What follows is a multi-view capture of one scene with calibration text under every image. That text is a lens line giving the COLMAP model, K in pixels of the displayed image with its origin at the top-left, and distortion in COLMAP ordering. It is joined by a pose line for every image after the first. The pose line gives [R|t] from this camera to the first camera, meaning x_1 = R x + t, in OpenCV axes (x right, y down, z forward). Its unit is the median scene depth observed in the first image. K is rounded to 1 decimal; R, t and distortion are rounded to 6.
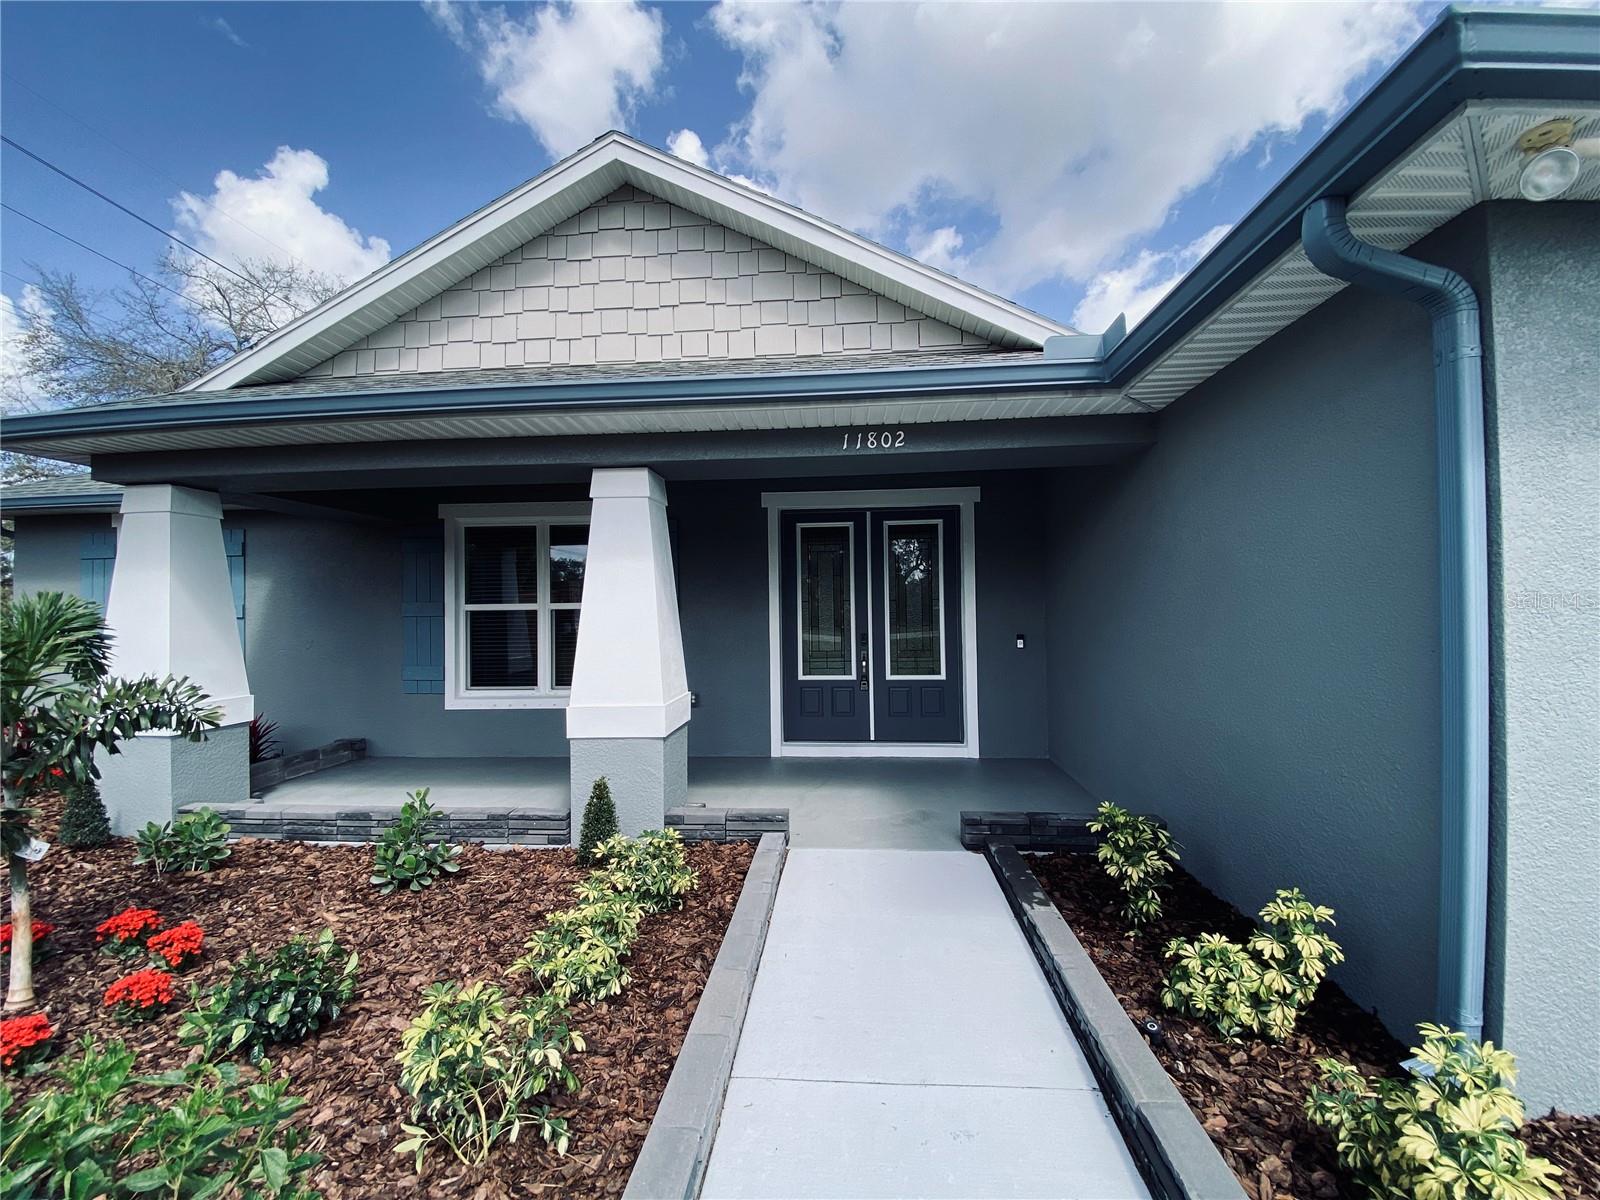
lens RADIAL K [[641.3, 0, 822.0], [0, 641.3, 598.1], [0, 0, 1]] dist [-0.002794, -0.000206]
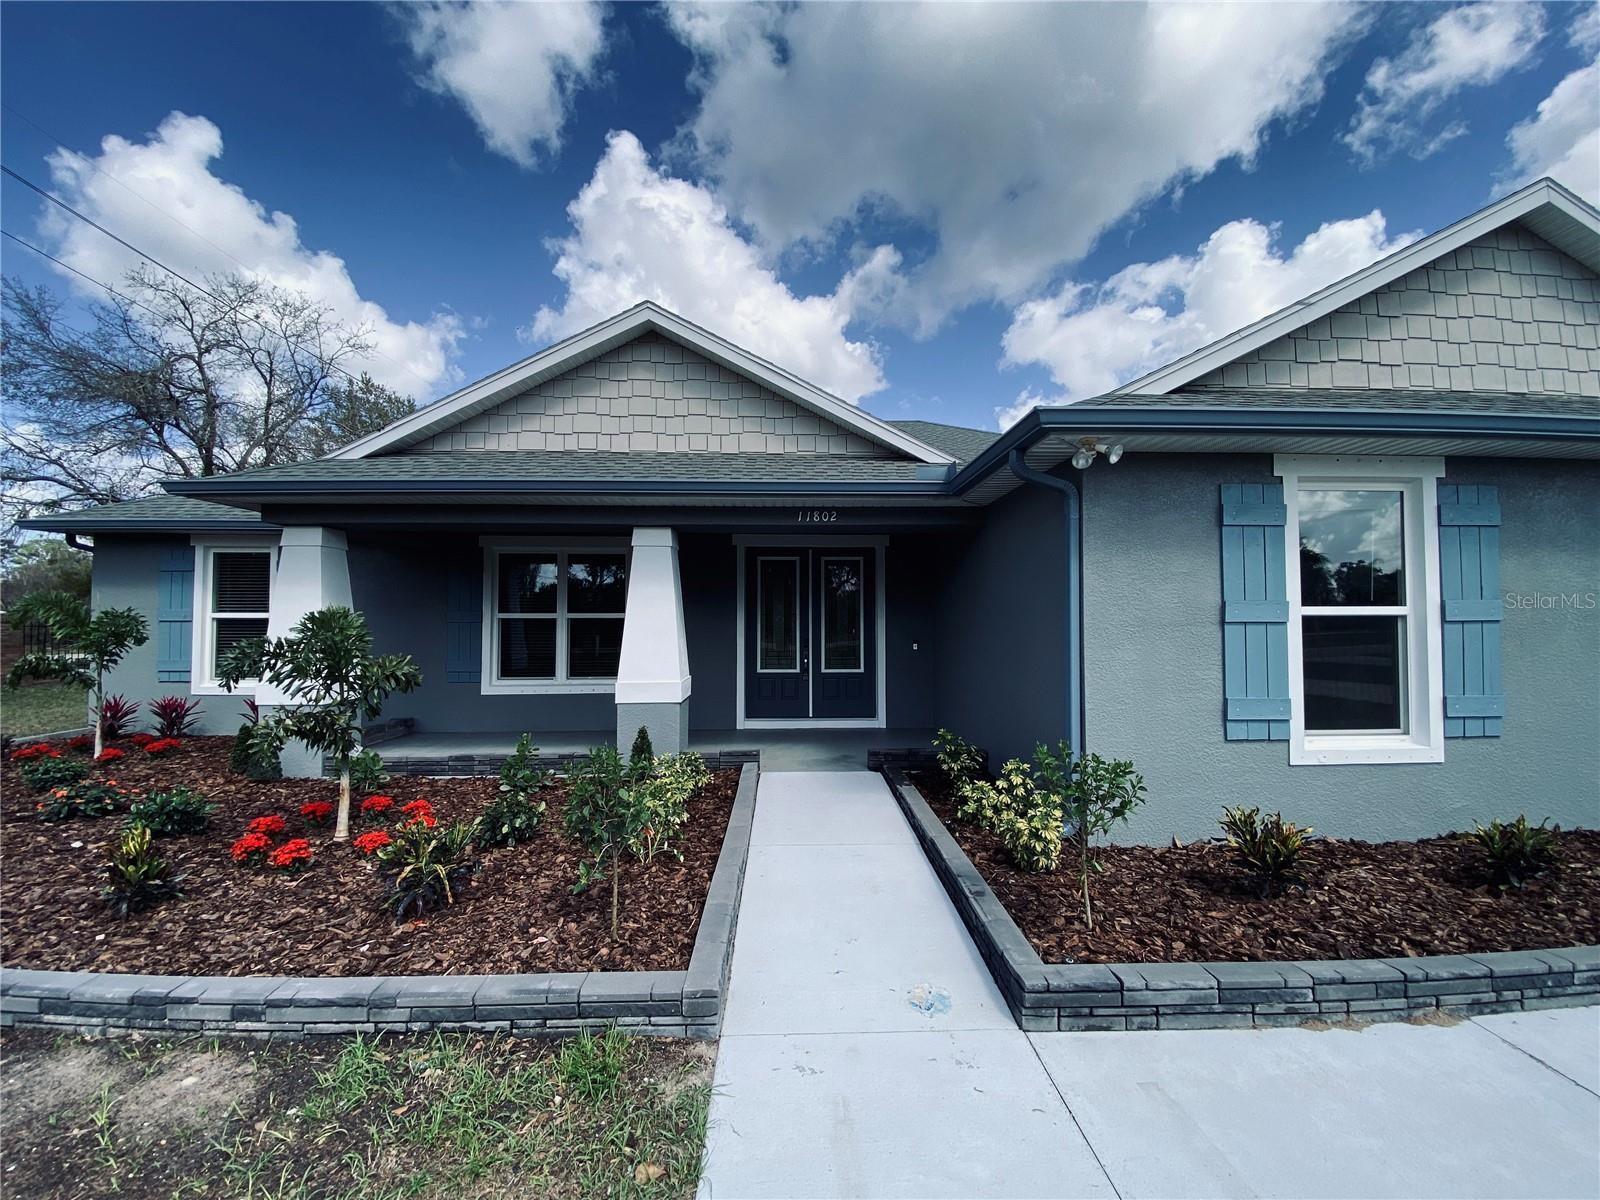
lens RADIAL K [[641.3, 0, 822.0], [0, 641.3, 598.1], [0, 0, 1]] dist [-0.002794, -0.000206]
pose [[0.994348, 0.016622, 0.104864, -0.062214], [-0.014968, 0.999751, -0.016537, -0.013476], [-0.105113, 0.014874, 0.994349, -0.504885]]
